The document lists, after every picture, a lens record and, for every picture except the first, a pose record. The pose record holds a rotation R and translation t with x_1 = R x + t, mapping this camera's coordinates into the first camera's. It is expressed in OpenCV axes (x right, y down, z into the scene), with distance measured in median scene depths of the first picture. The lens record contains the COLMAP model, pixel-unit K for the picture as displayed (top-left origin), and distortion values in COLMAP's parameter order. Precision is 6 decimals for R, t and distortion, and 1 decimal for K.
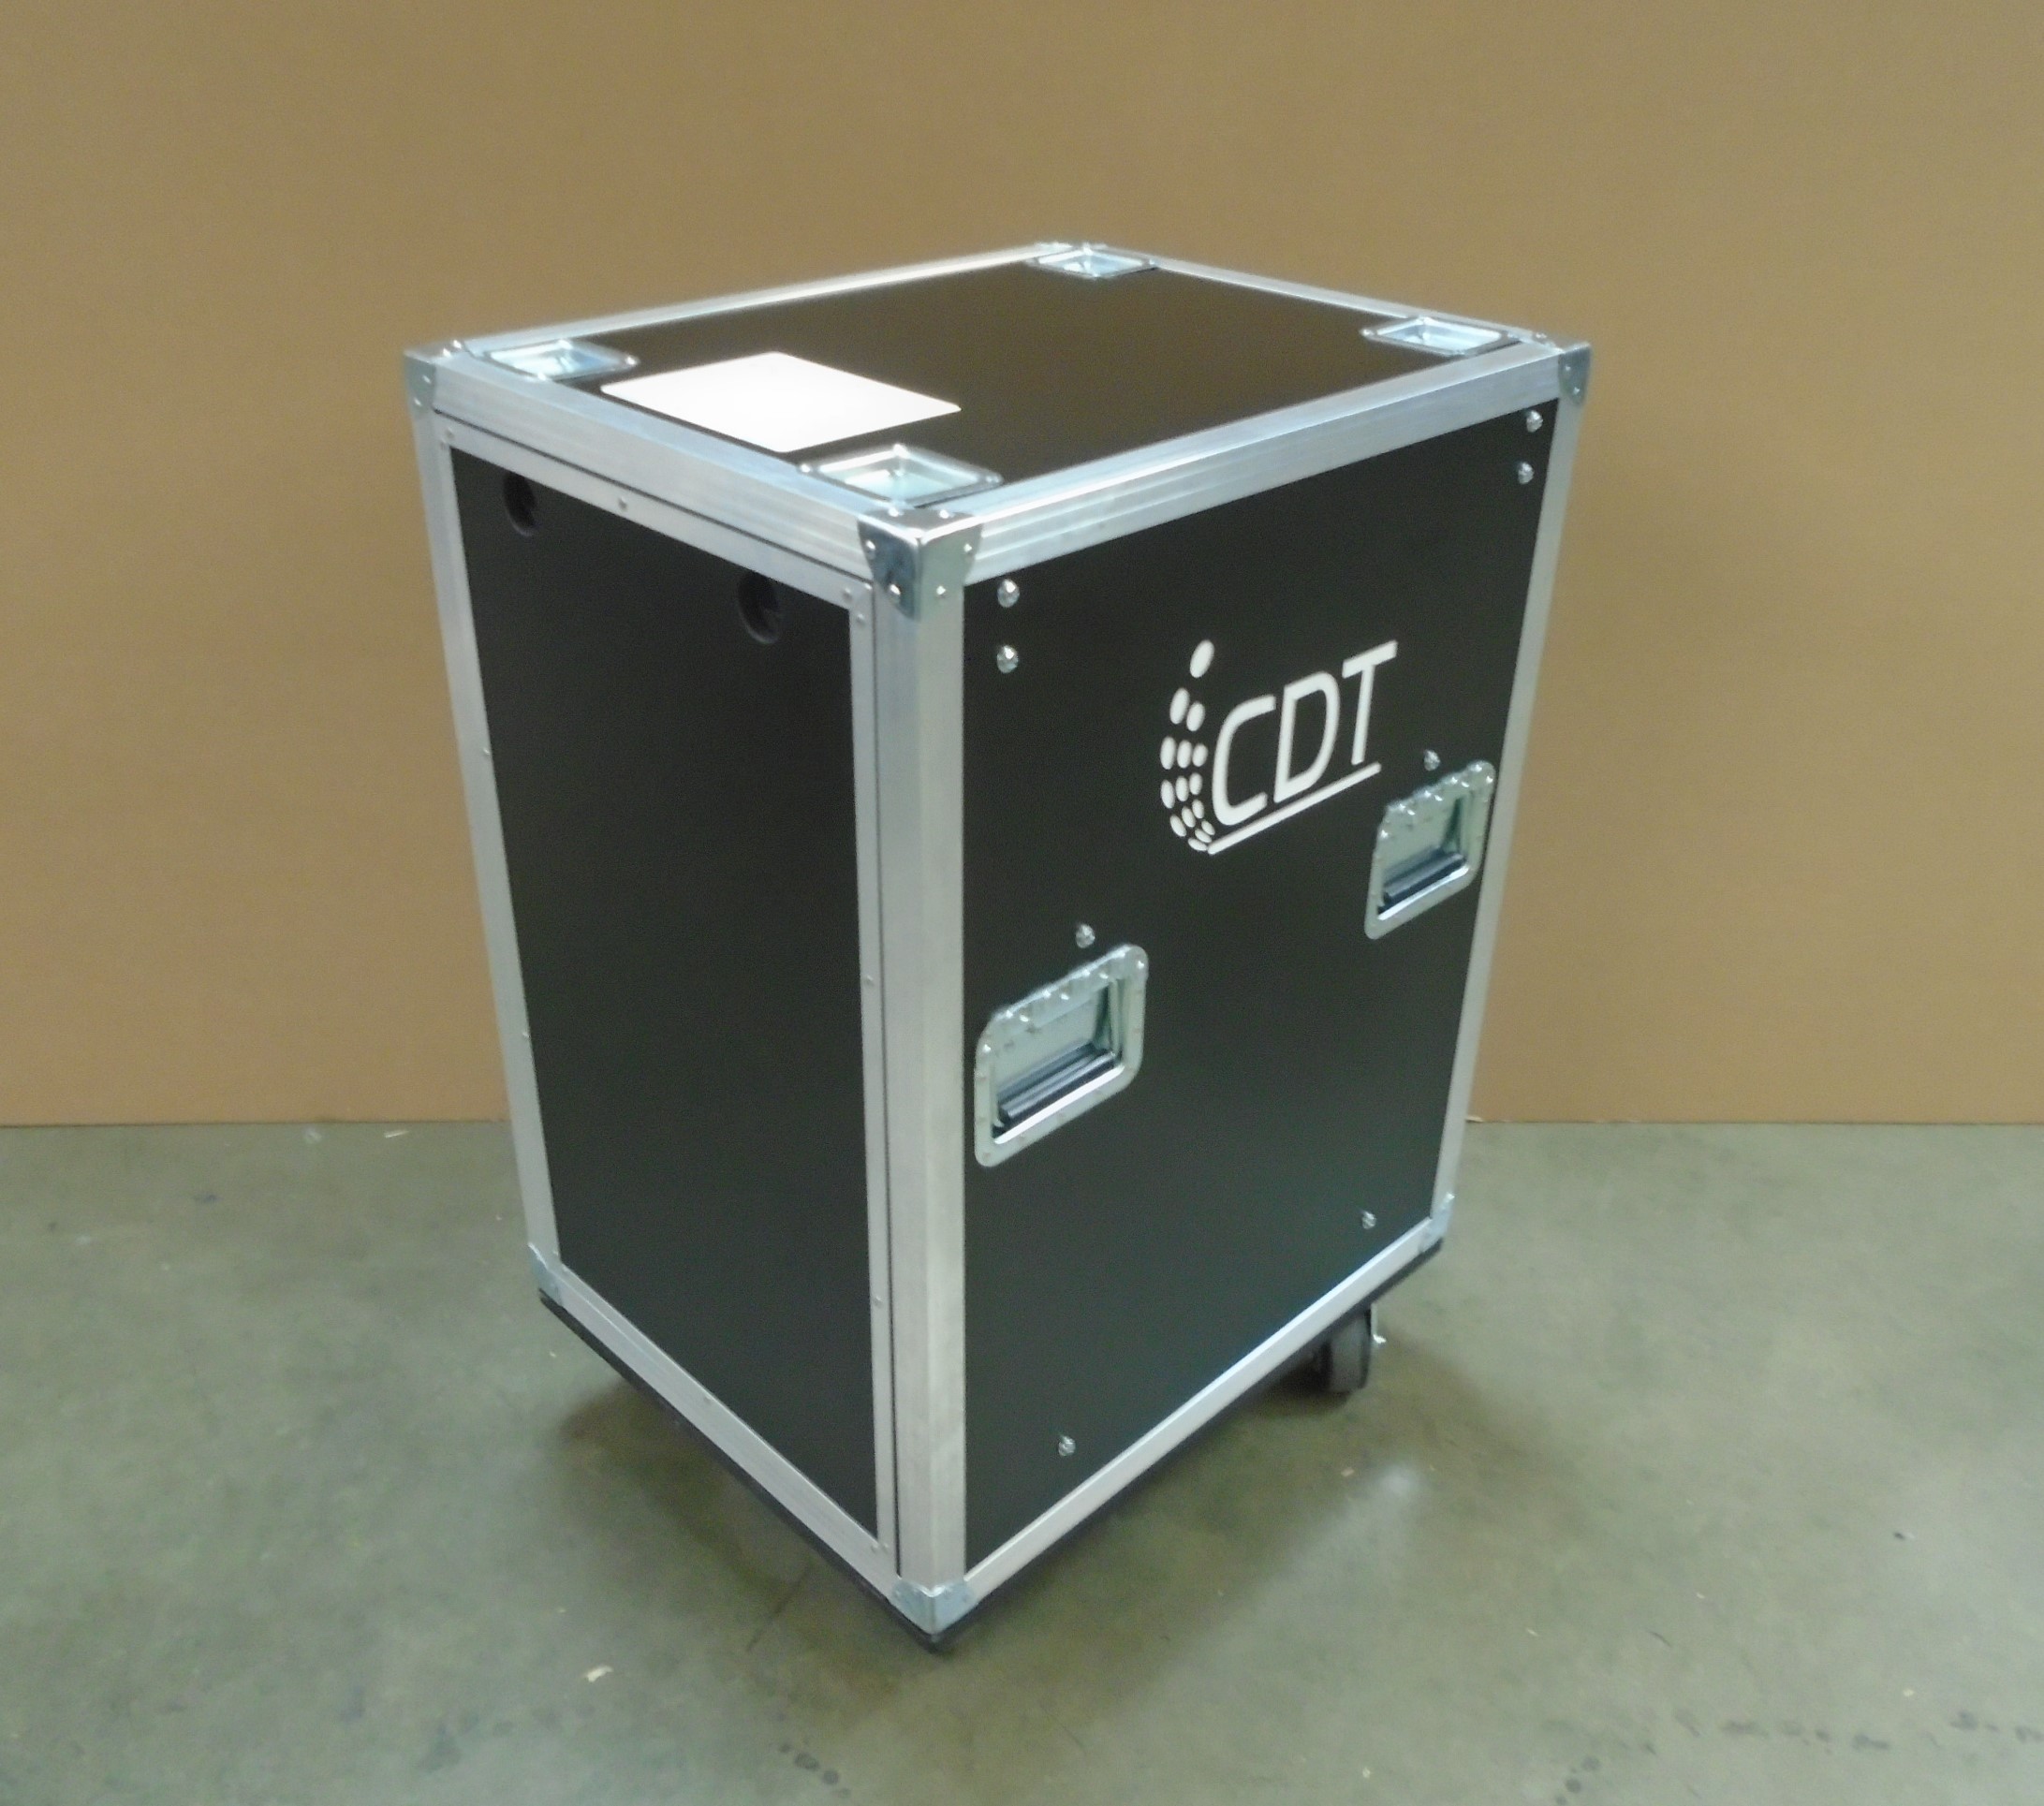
lens RADIAL K [[1859.5, 0, 928.2], [0, 1859.5, 900.9], [0, 0, 1]] dist [-0.009787, -0.006837]
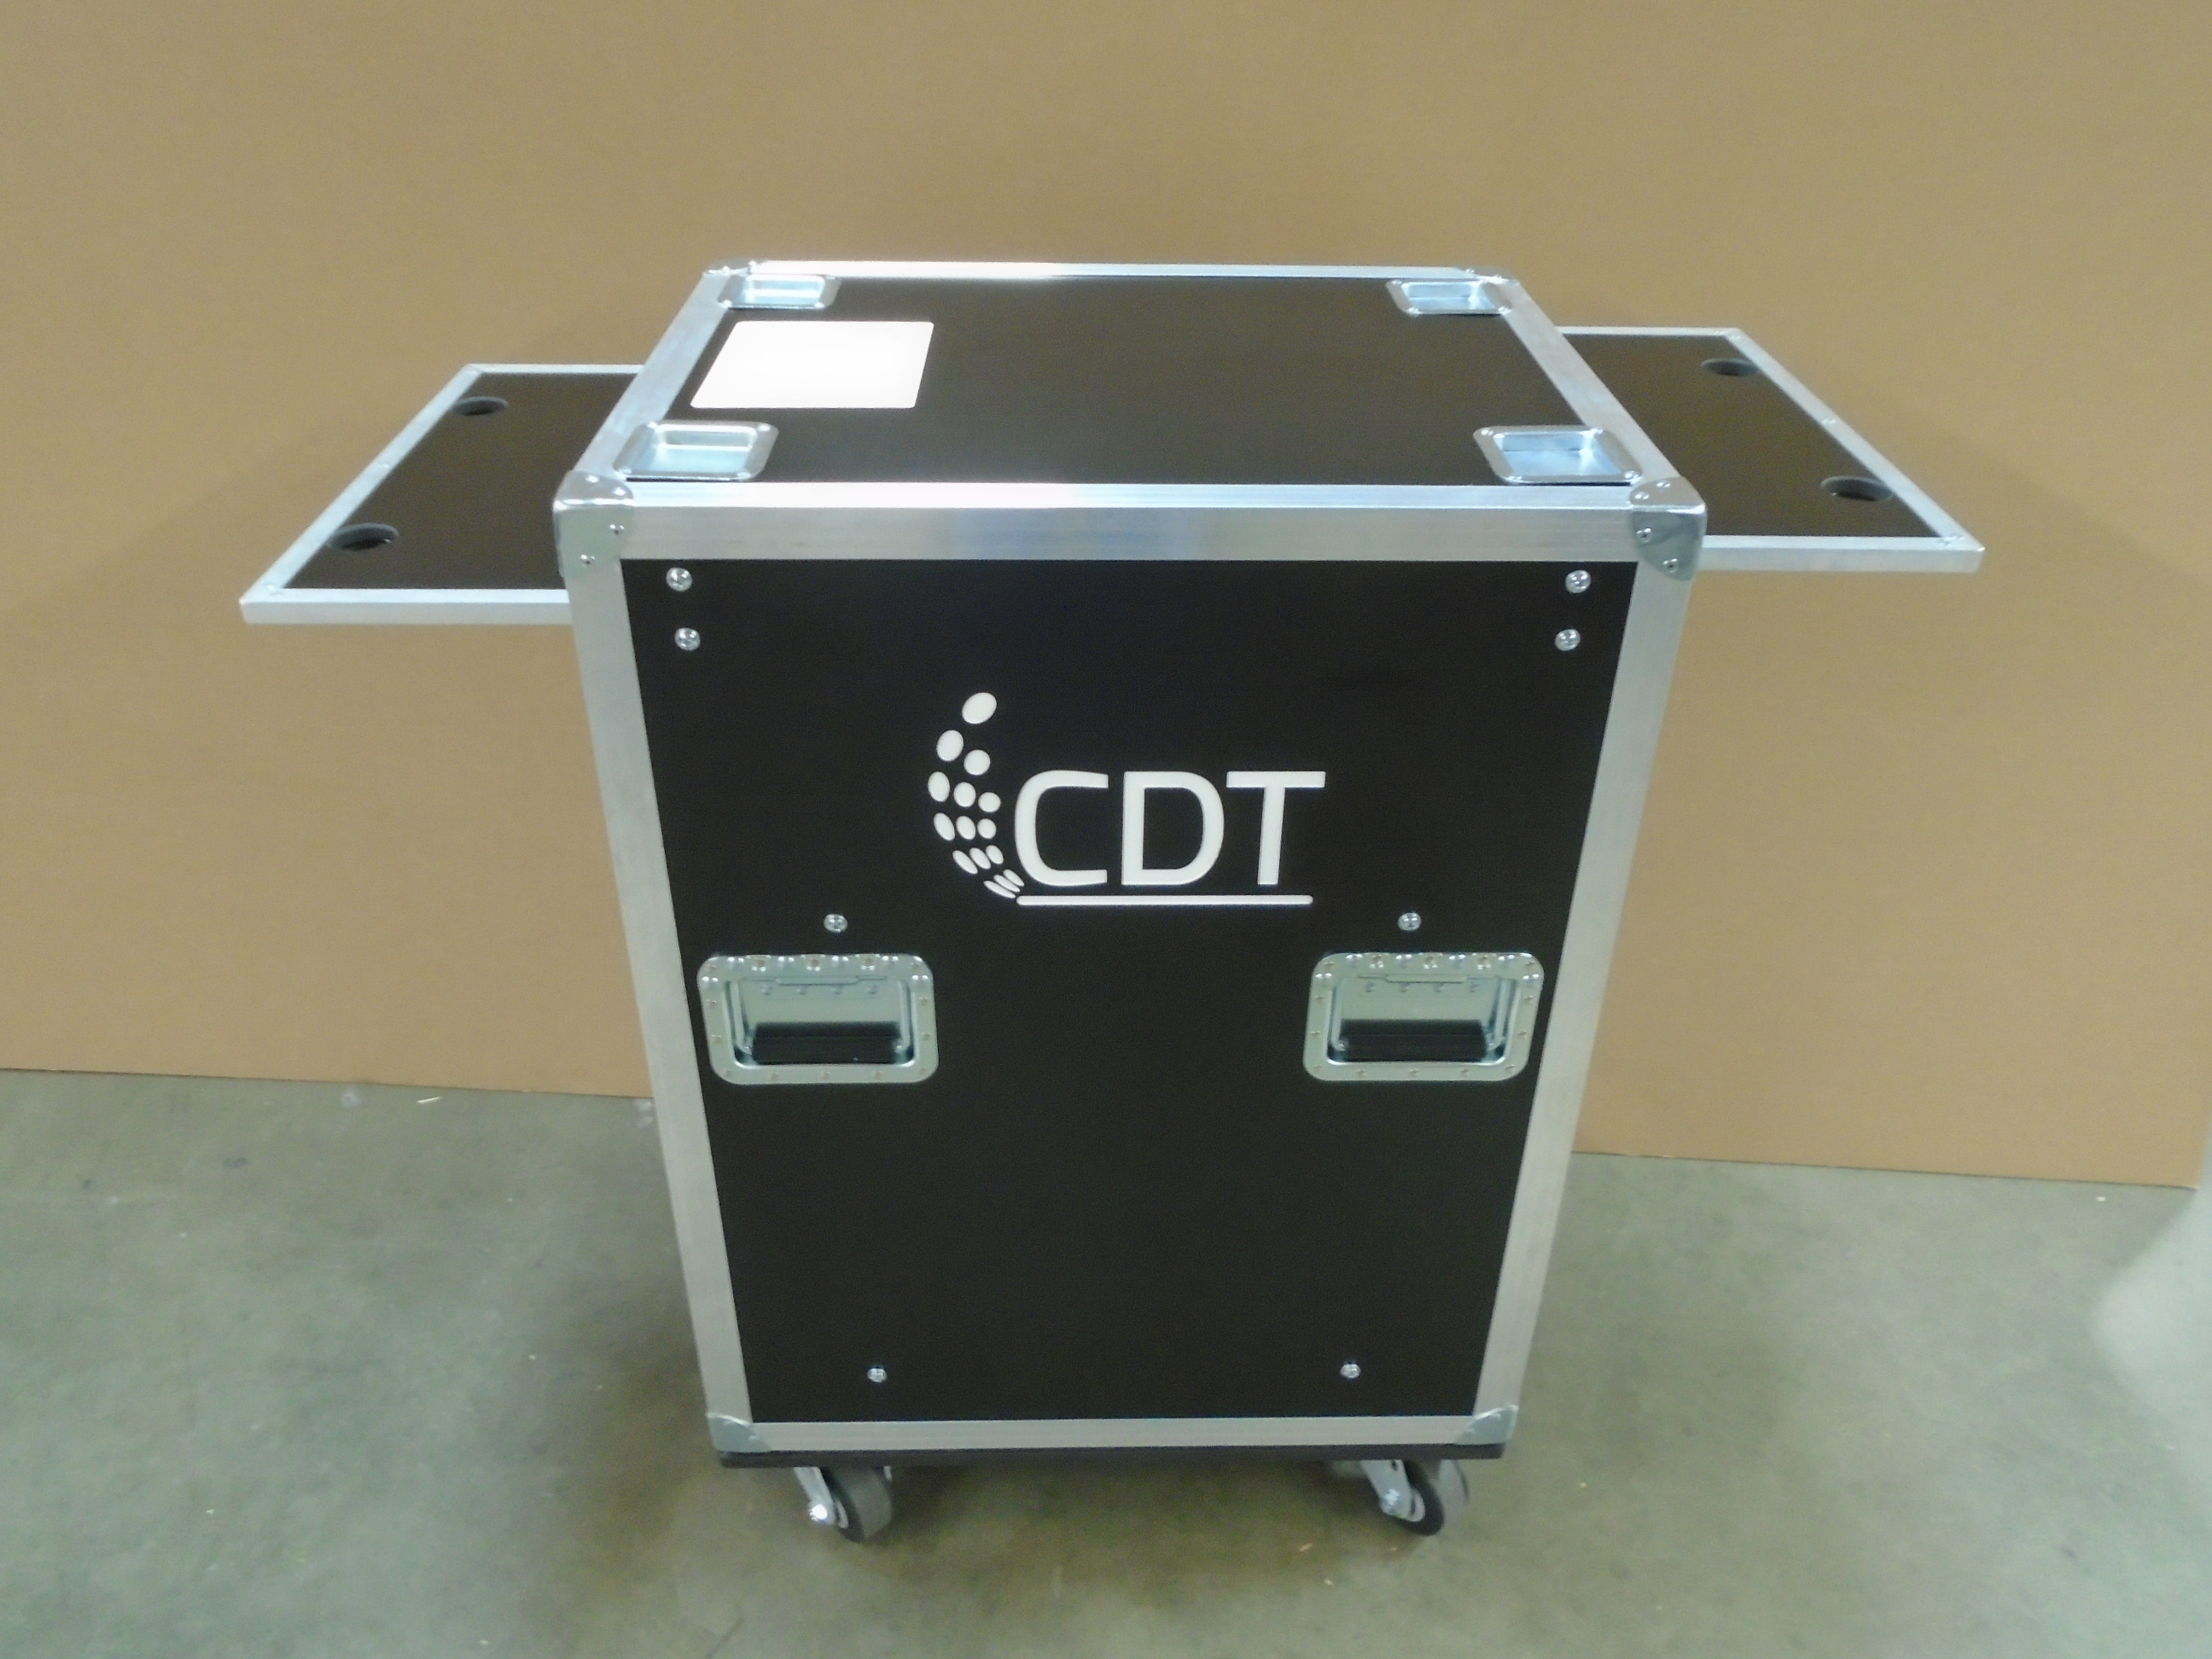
lens RADIAL K [[1692.9, 0, 1106.0], [0, 1692.9, 829.5], [0, 0, 1]] dist [-0.009798, -0.004571]
pose [[0.746395, 0.361137, -0.558995, 0.676435], [-0.334608, 0.929713, 0.153854, -0.216538], [0.575267, 0.072209, 0.814772, 0.294804]]
